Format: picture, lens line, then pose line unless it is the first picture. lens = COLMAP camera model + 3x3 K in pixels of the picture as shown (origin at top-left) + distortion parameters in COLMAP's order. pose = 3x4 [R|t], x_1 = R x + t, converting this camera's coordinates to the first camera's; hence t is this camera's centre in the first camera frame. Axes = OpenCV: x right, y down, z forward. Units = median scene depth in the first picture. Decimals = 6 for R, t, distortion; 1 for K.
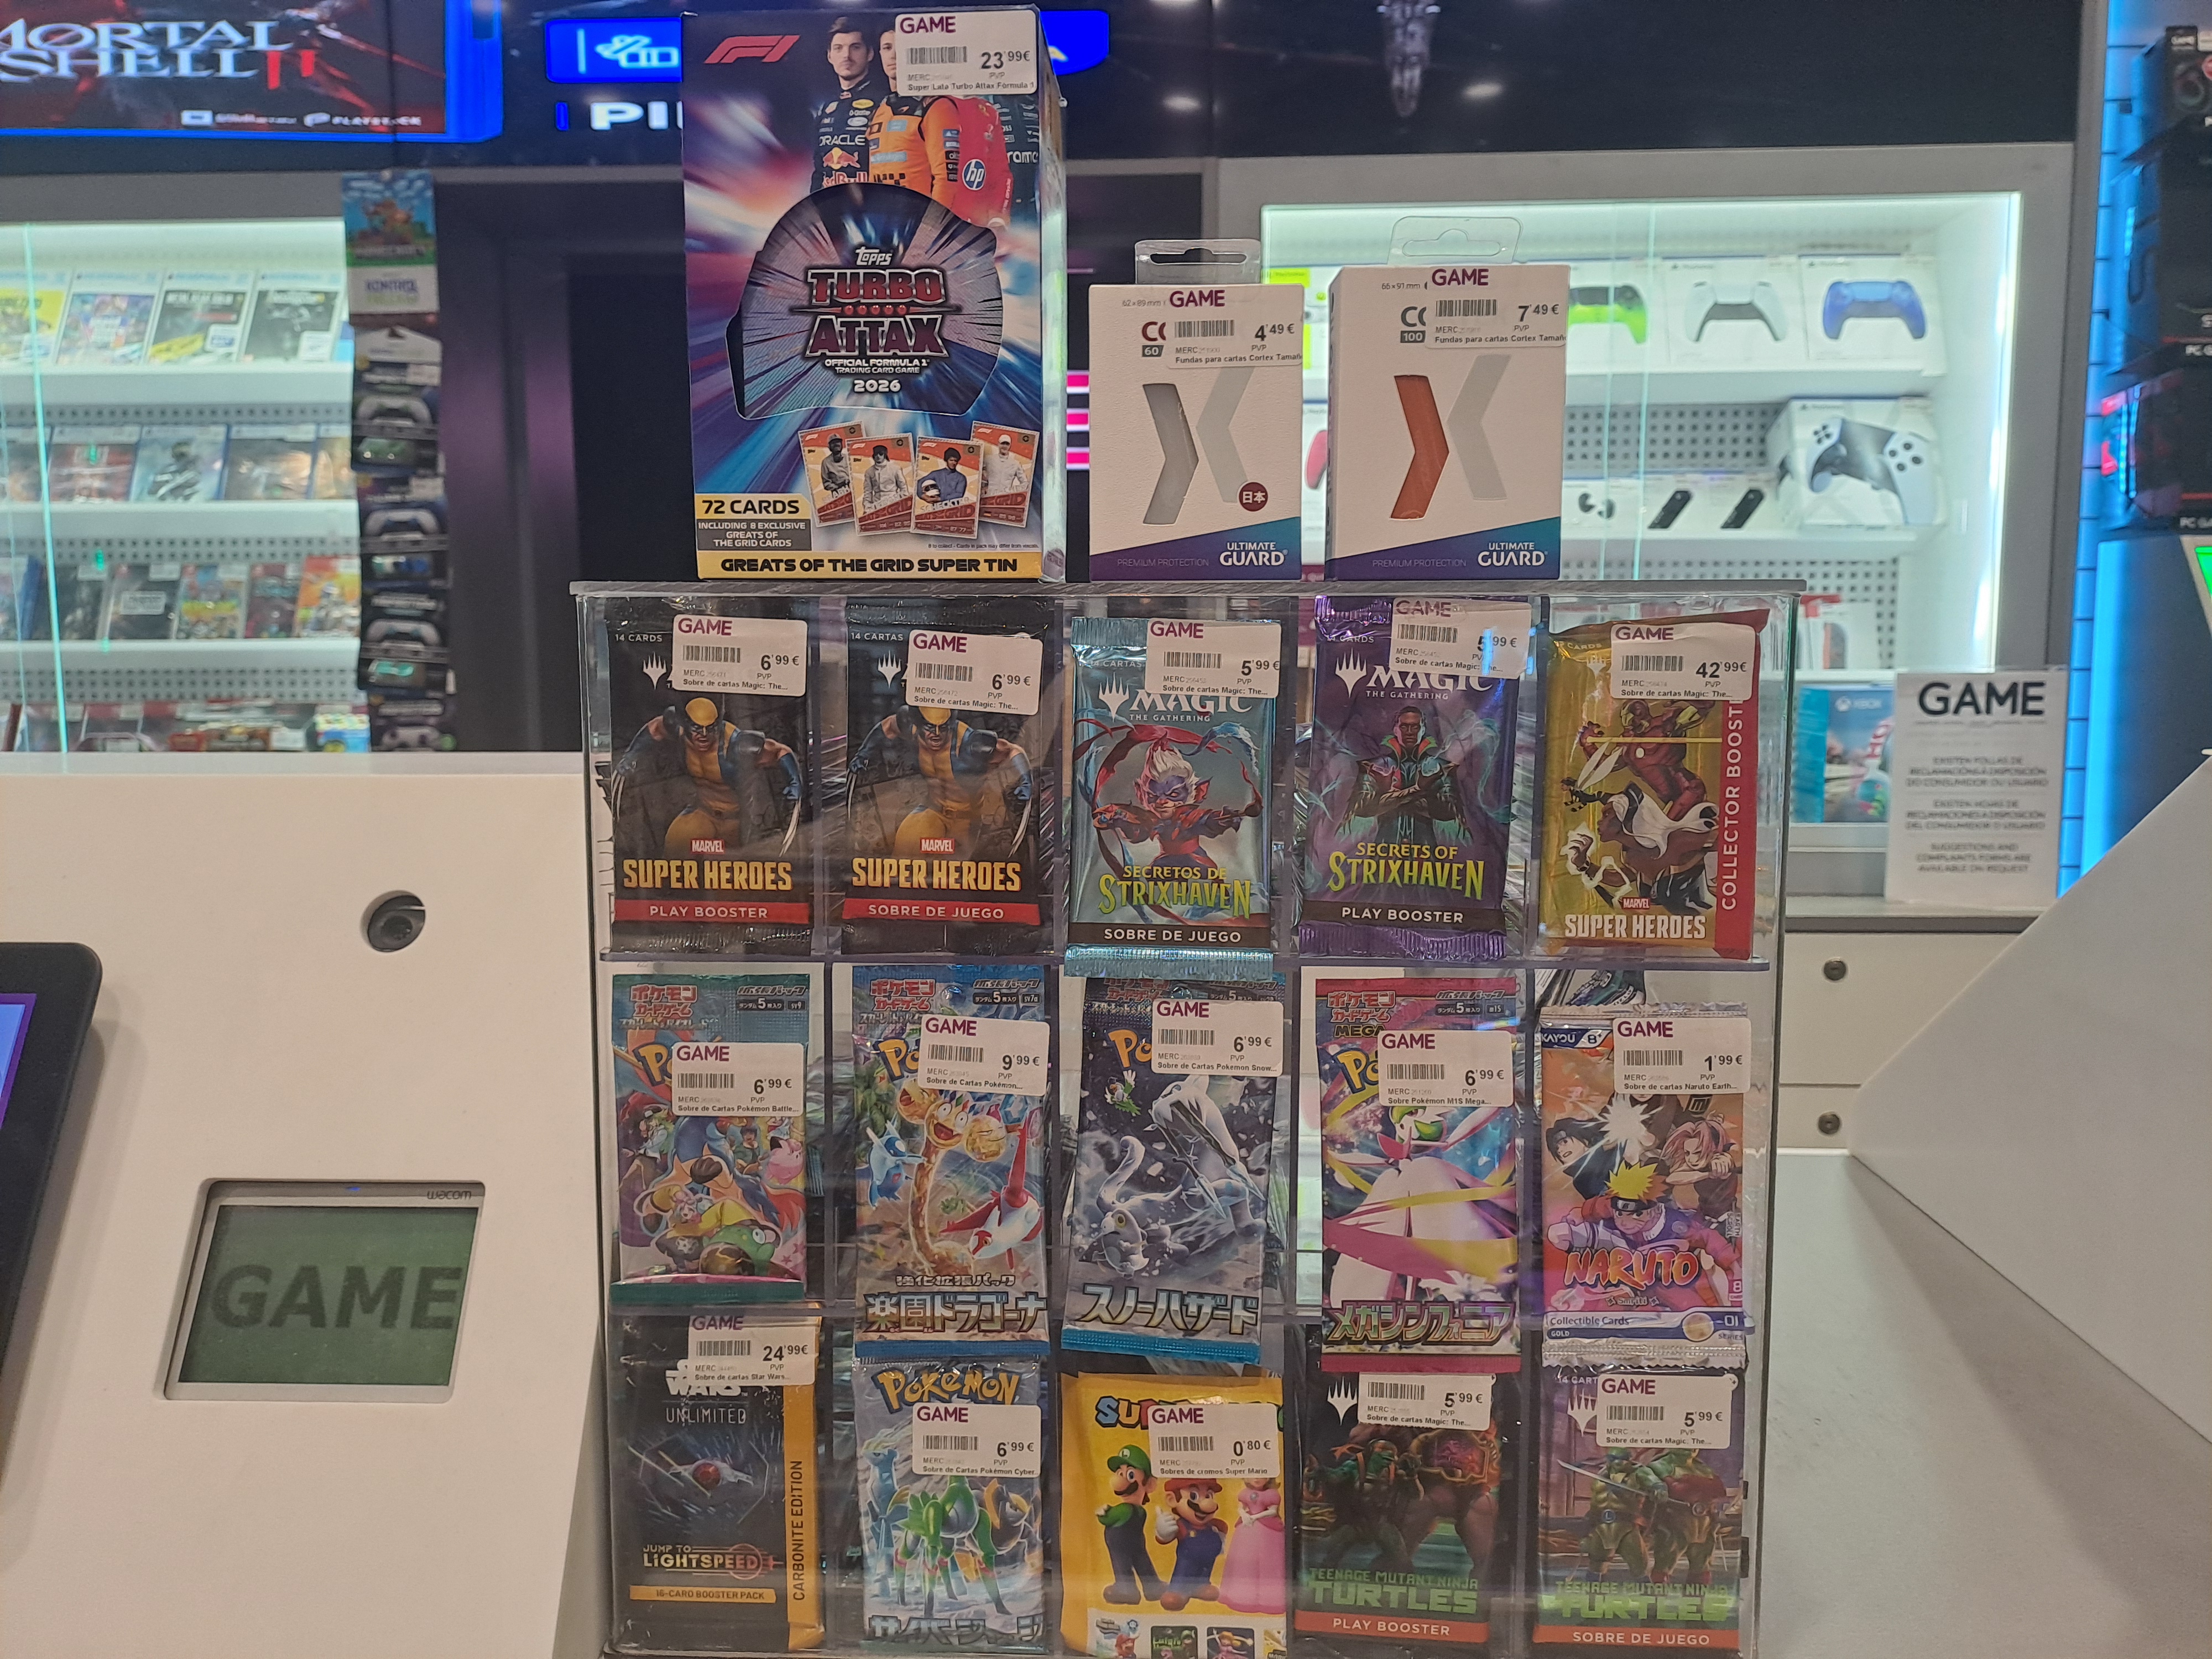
lens RADIAL K [[1668.2, 0, 1108.3], [0, 1668.2, 787.6], [0, 0, 1]] dist [0.004116, 0.000711]
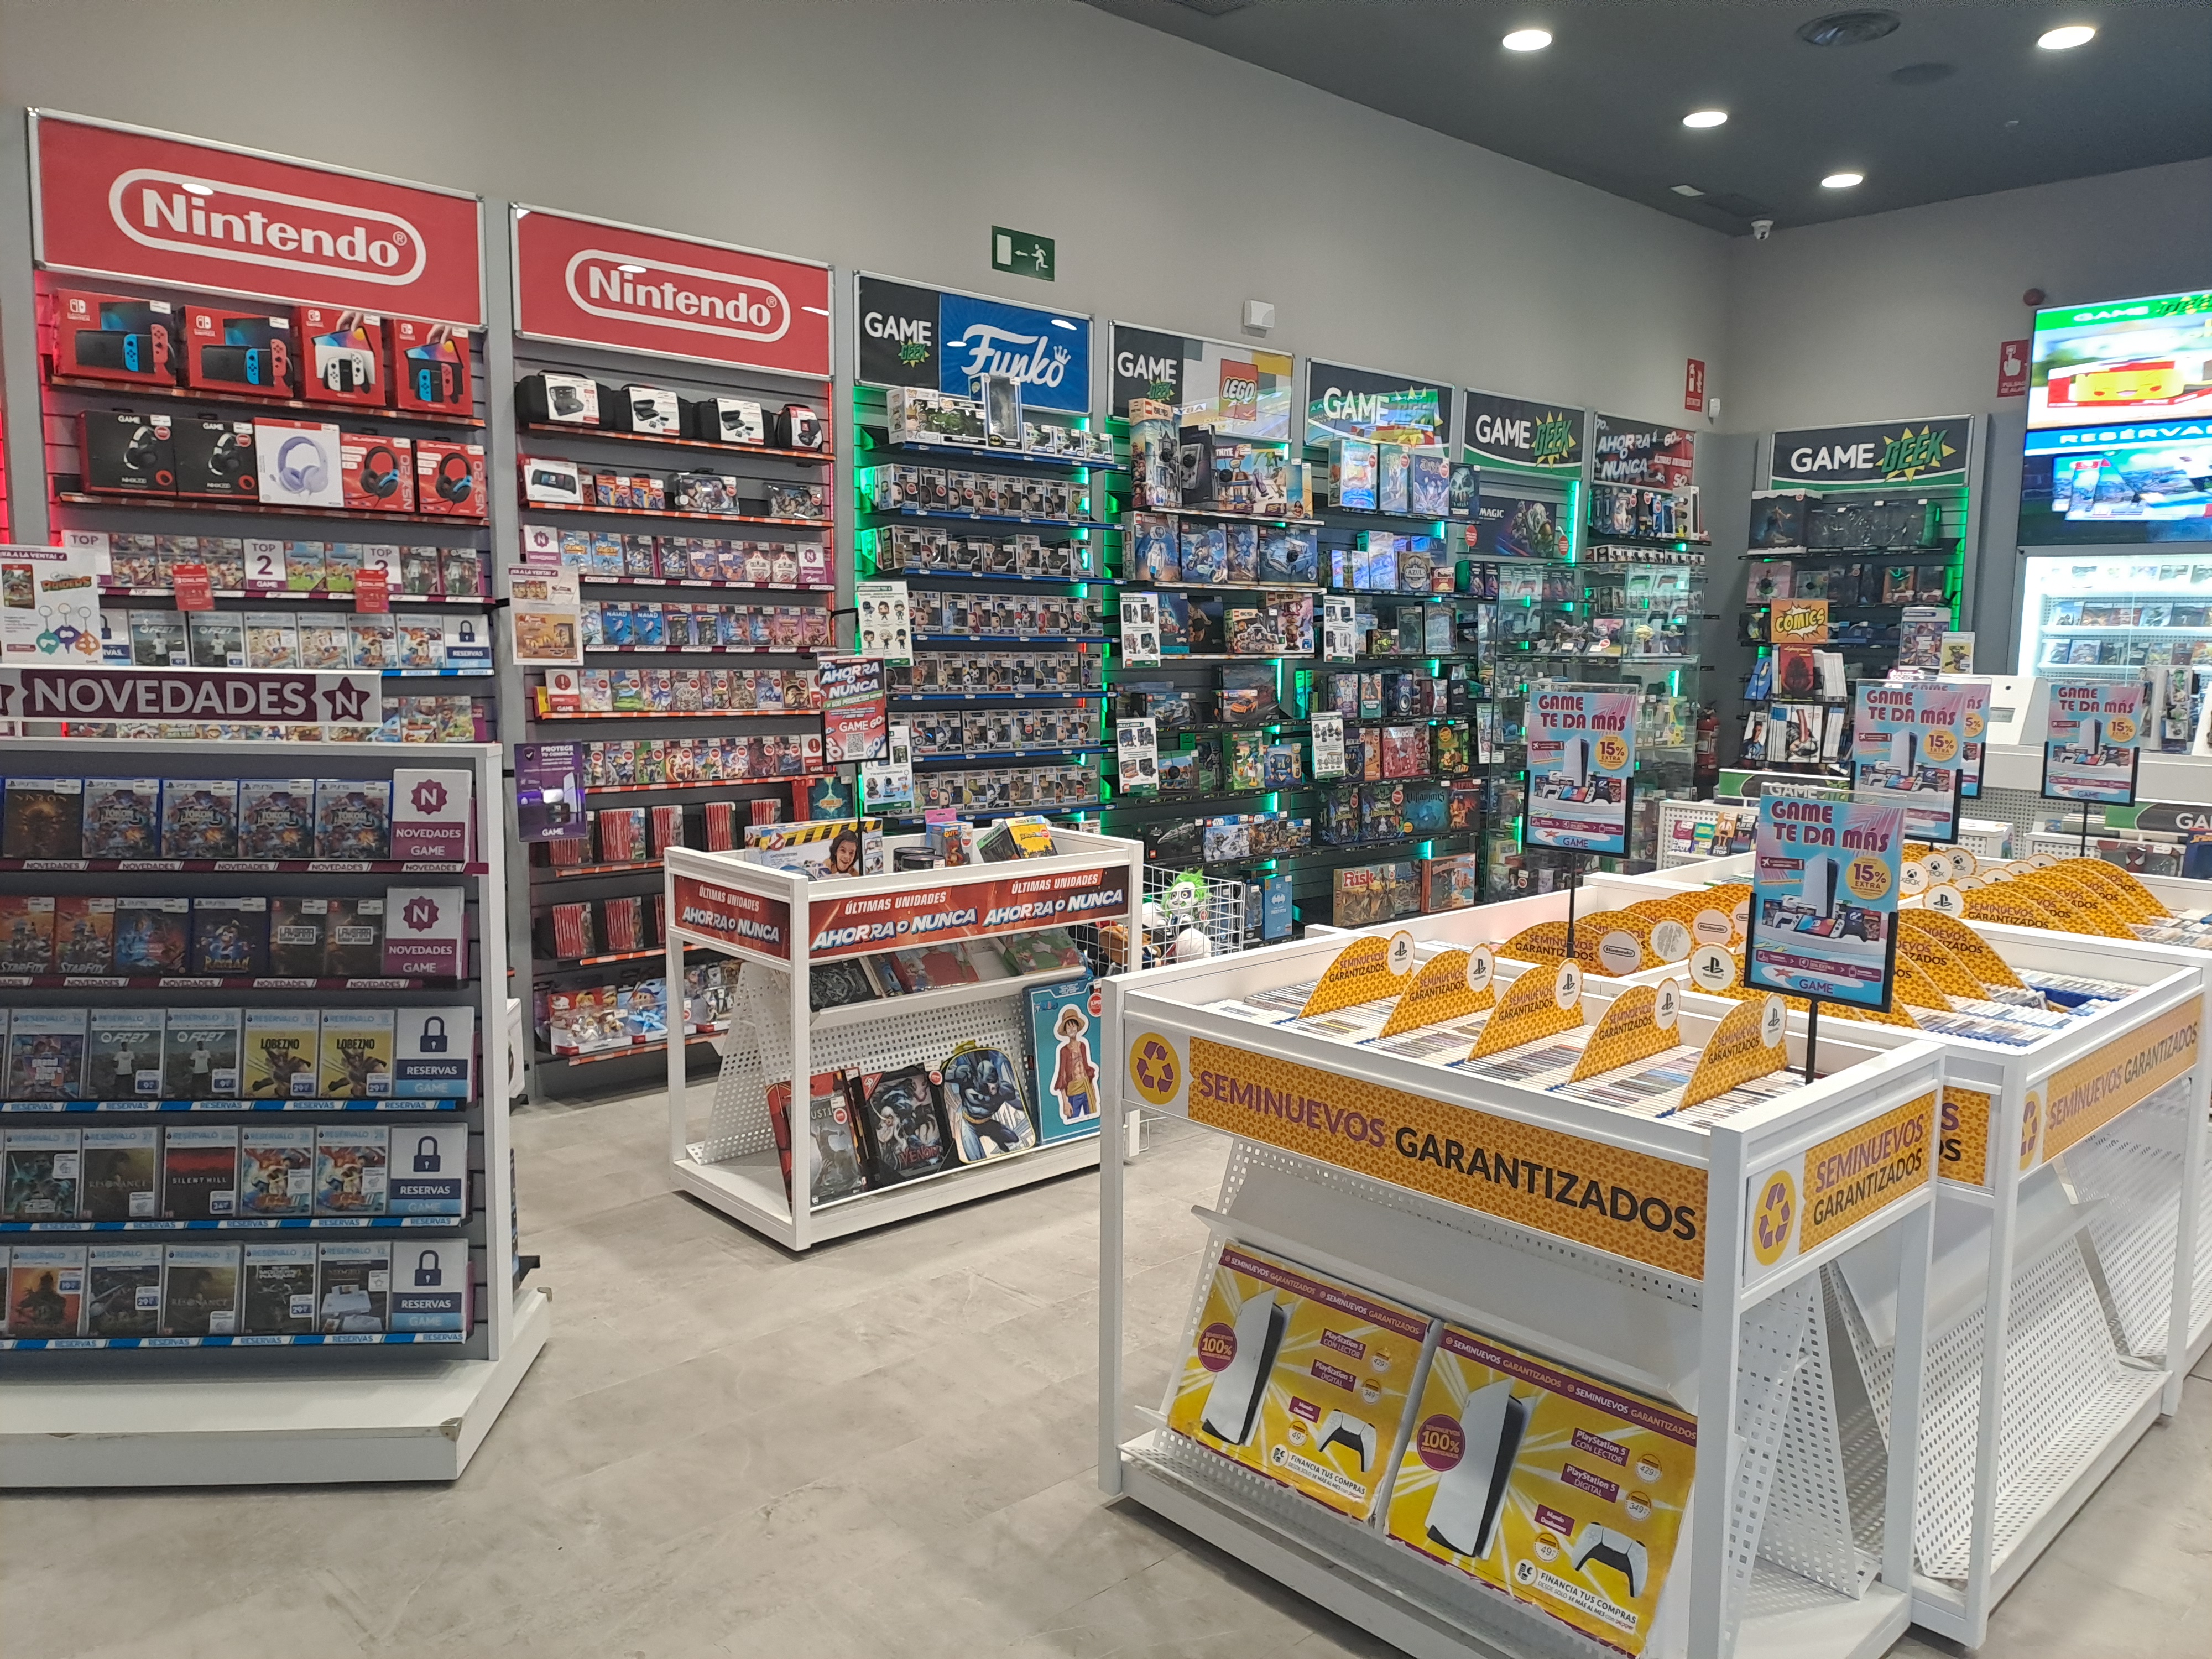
lens RADIAL K [[1627.0, 0, 1112.0], [0, 1627.0, 827.0], [0, 0, 1]] dist [0.101697, -0.119566]
pose [[0.721175, 0.098888, -0.685659, 0.320417], [-0.086205, 0.994877, 0.052815, 0.280407], [0.687369, 0.021018, 0.726004, -3.365520]]
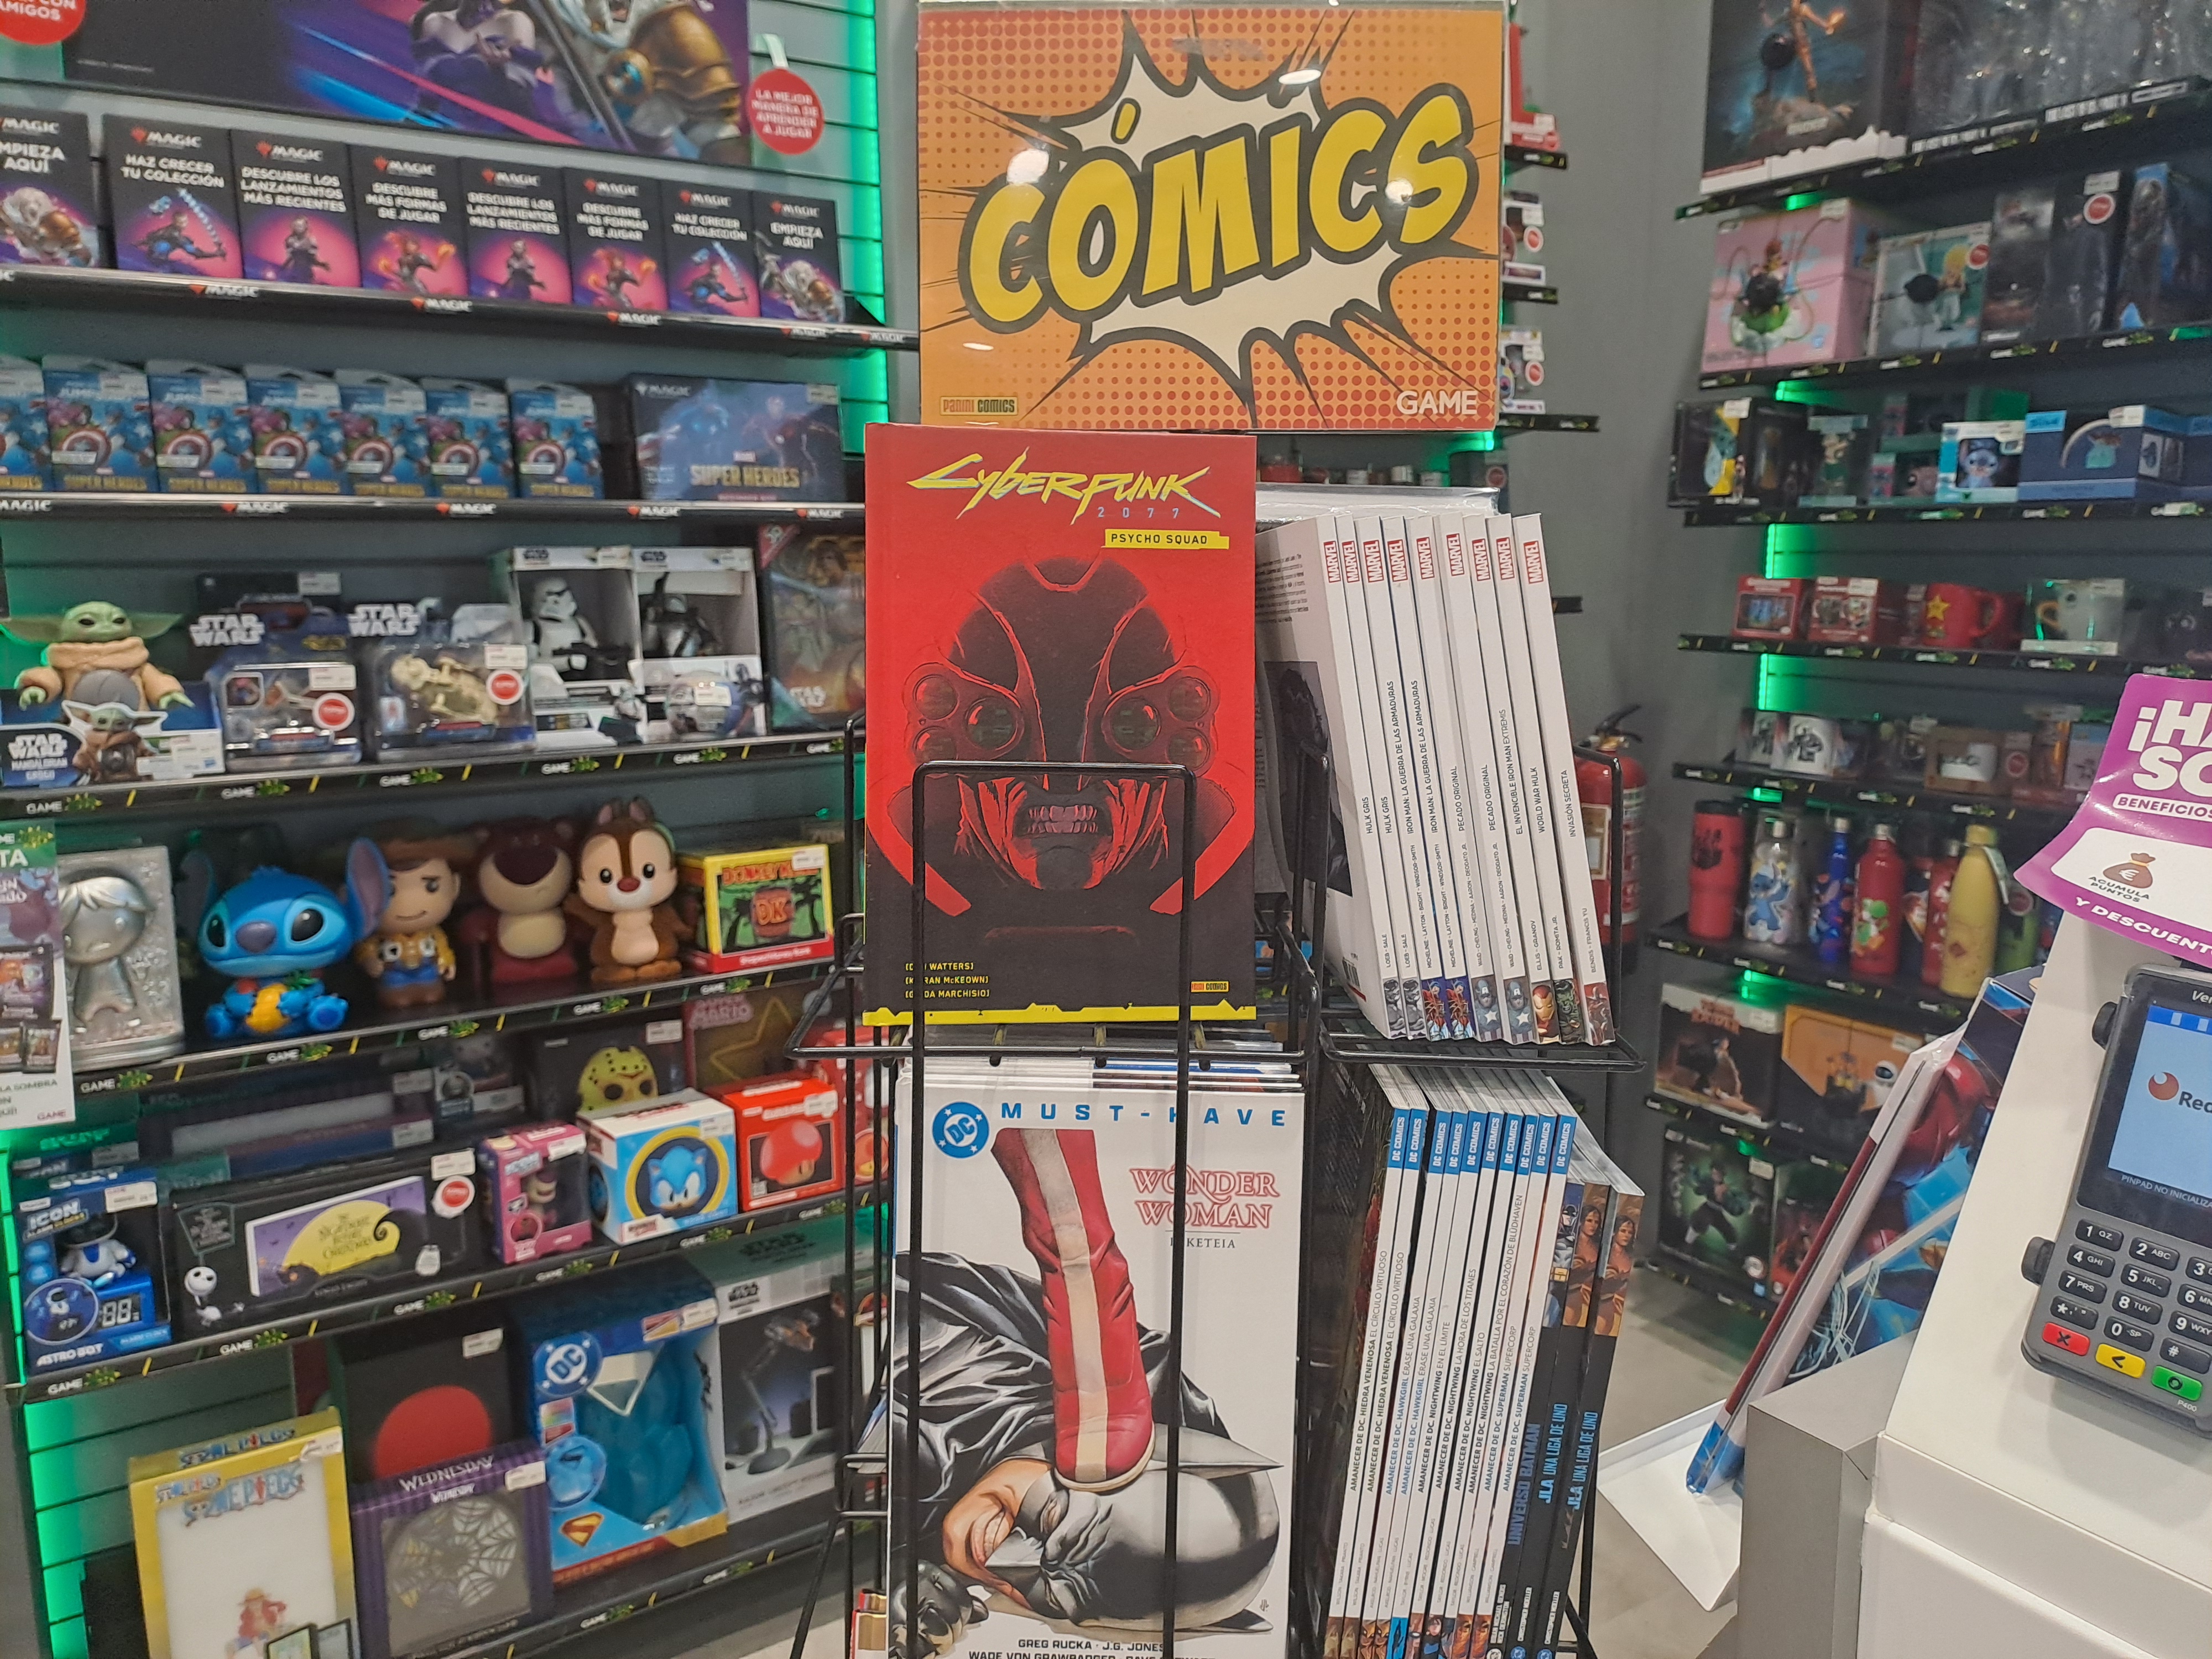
lens RADIAL K [[1646.0, 0, 1120.9], [0, 1646.0, 786.7], [0, 0, 1]] dist [0.052531, -0.044351]
pose [[0.591690, 0.117669, -0.797532, -0.789279], [-0.076109, 0.993025, 0.090048, -0.003210], [0.802565, 0.007419, 0.596519, -0.023426]]
